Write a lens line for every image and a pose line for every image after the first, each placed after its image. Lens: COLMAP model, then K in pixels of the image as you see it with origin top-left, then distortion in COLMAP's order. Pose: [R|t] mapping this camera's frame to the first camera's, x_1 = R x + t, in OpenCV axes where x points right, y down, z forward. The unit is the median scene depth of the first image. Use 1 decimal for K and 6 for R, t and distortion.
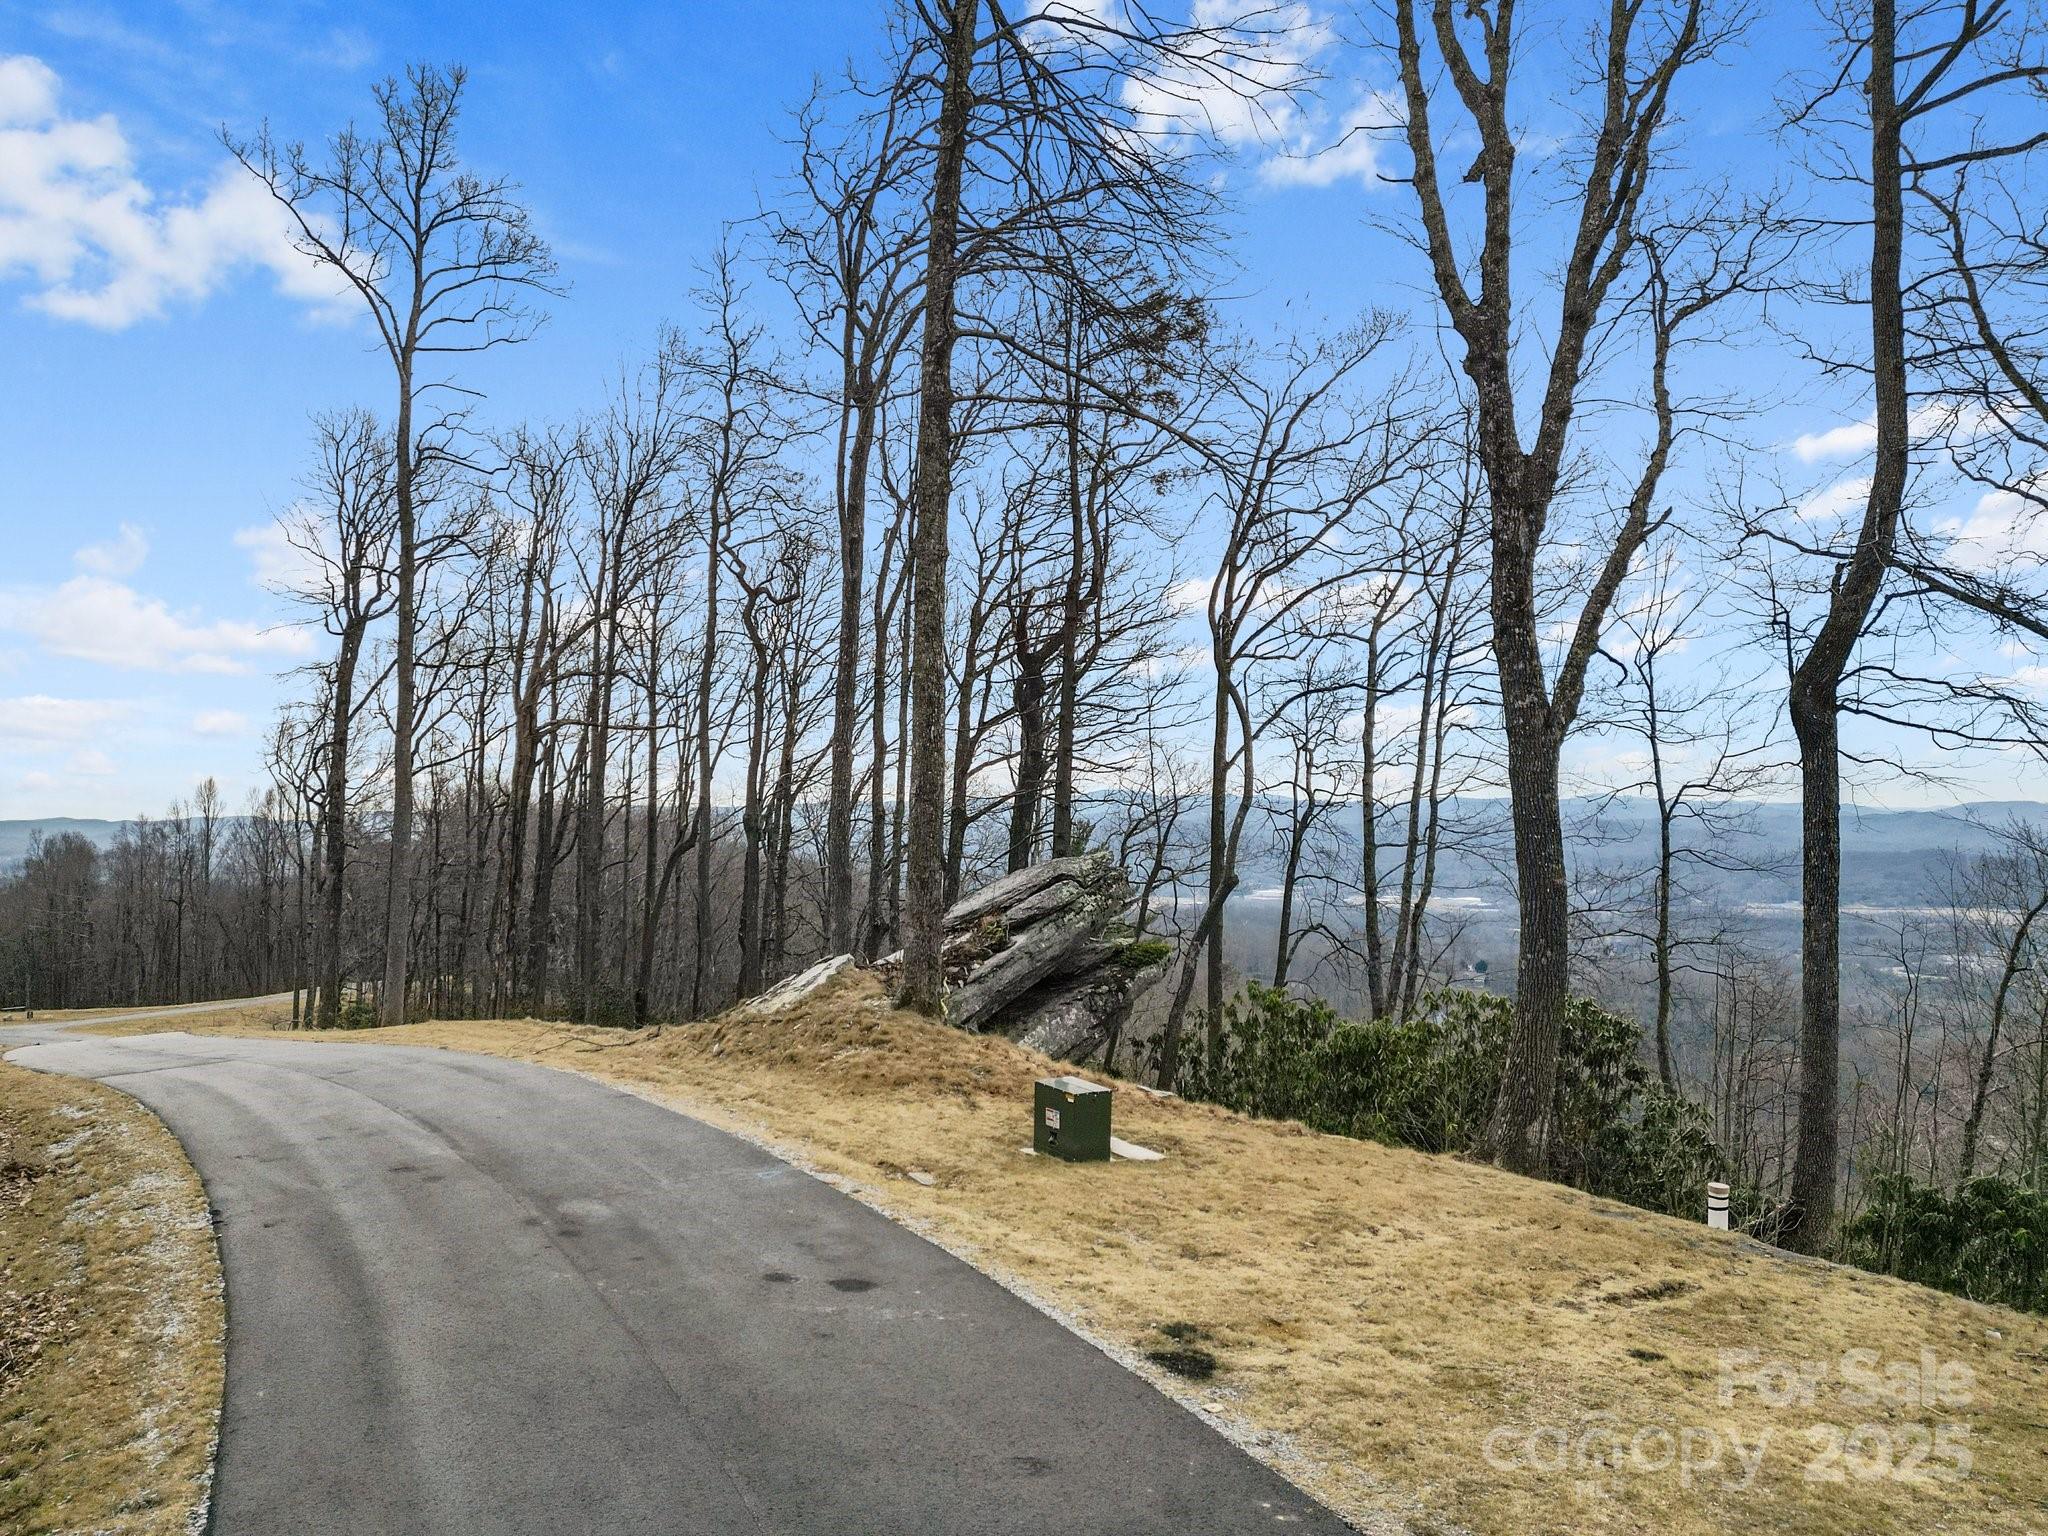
lens RADIAL K [[1424.9, 0, 1026.8], [0, 1424.9, 757.9], [0, 0, 1]] dist [0.112822, -0.142530]
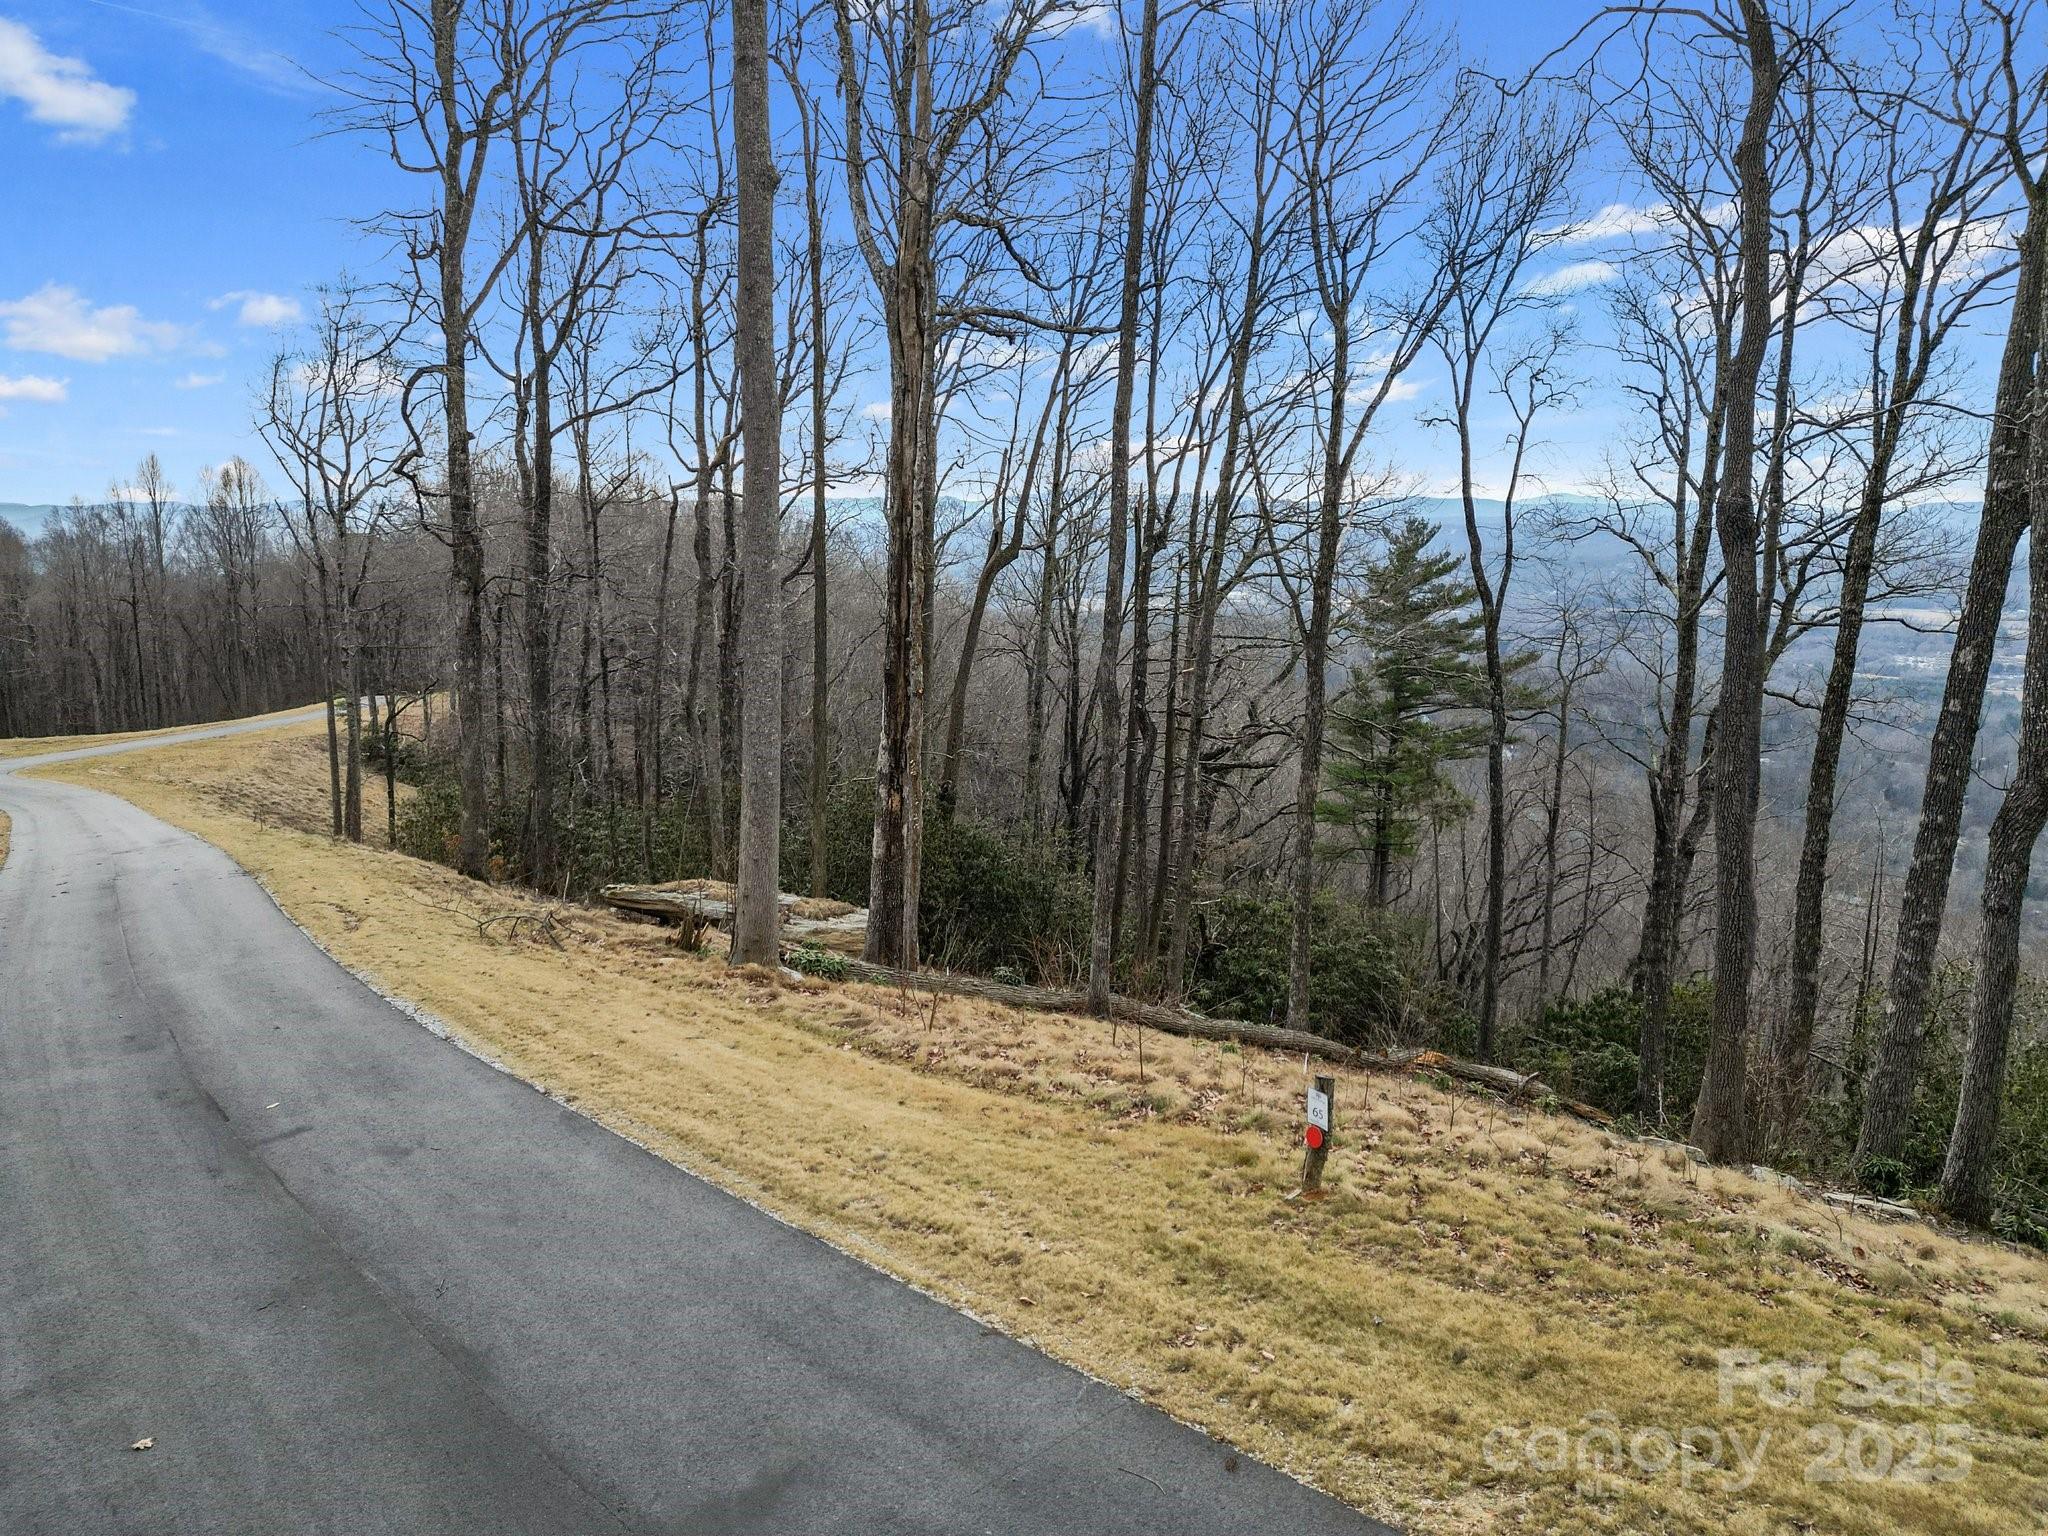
lens RADIAL K [[1431.8, 0, 1024.0], [0, 1431.8, 768.0], [0, 0, 1]] dist [0.096455, -0.097874]
pose [[0.999610, 0.002125, 0.027846, -0.475885], [-0.008044, 0.976751, 0.214224, 0.034373], [-0.026744, -0.214365, 0.976388, 0.723651]]
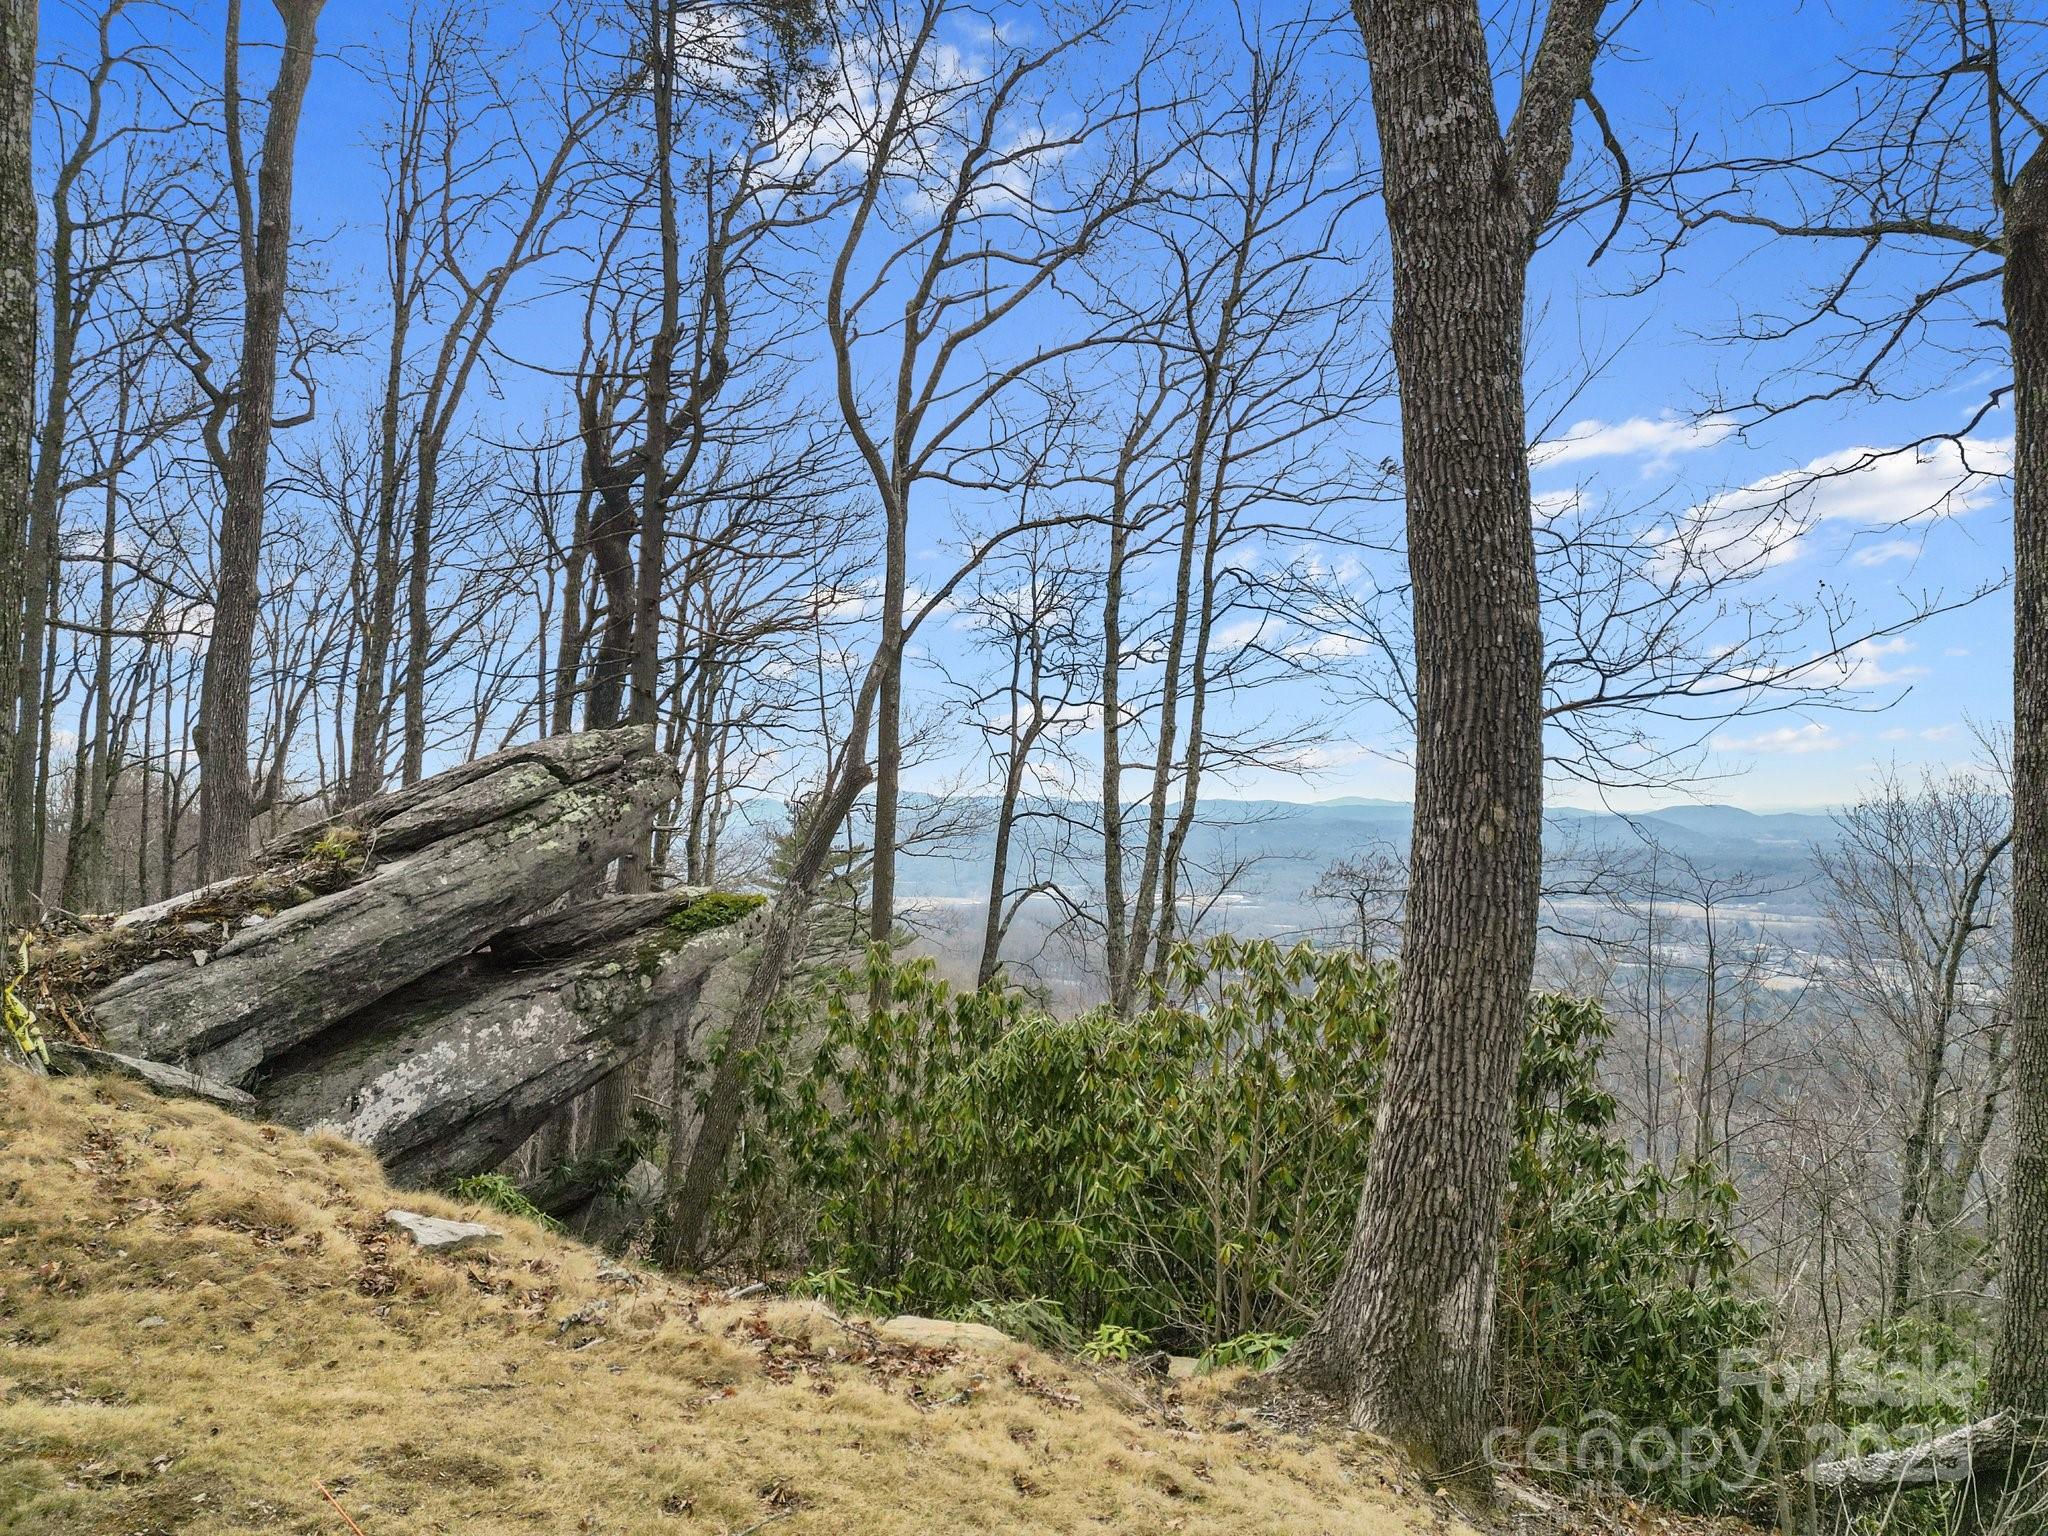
lens RADIAL K [[1424.9, 0, 1026.8], [0, 1424.9, 757.9], [0, 0, 1]] dist [0.112822, -0.142530]
pose [[0.988079, 0.007036, 0.153785, 0.093980], [-0.007033, 0.999975, -0.000562, 0.060942], [-0.153785, -0.000526, 0.988104, 0.328551]]
